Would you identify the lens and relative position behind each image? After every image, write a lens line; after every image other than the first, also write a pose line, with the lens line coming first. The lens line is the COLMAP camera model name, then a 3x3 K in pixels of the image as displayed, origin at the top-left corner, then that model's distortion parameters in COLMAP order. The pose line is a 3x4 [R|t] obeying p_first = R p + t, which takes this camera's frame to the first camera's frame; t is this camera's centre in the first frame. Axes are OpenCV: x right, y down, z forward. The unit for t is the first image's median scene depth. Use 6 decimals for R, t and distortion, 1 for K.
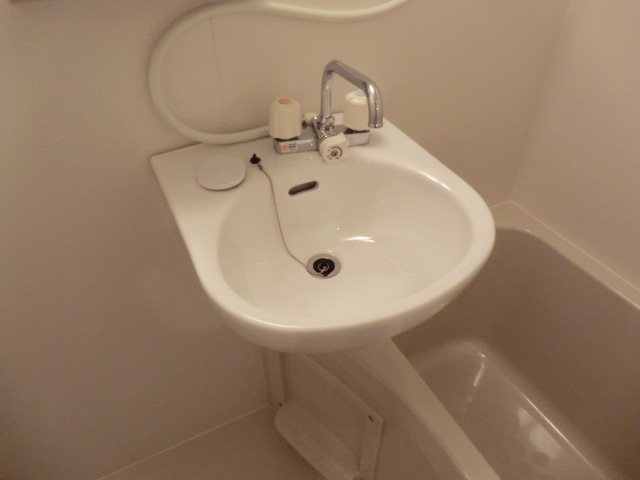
lens RADIAL K [[473.3, 0, 320.0], [0, 473.3, 240.0], [0, 0, 1]] dist [-0.103585, 0.129565]
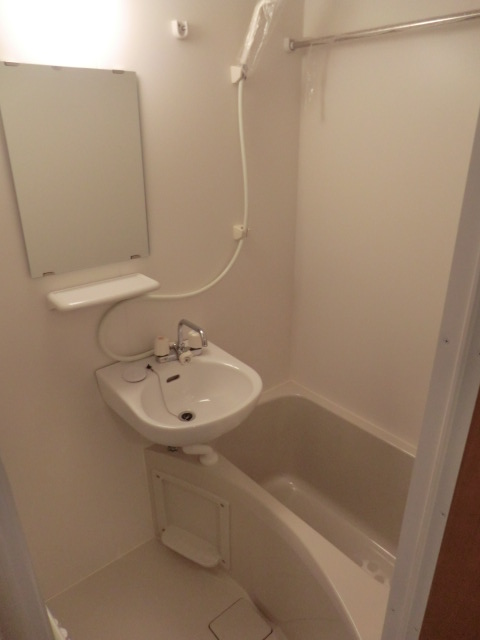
lens RADIAL K [[473.3, 0, 242.2], [0, 473.3, 325.1], [0, 0, 1]] dist [-0.103585, 0.129565]
pose [[0.975147, -0.087936, 0.203359, -0.140613], [0.141261, 0.953870, -0.264909, 0.257327], [-0.170683, 0.287052, 0.942586, -1.060697]]
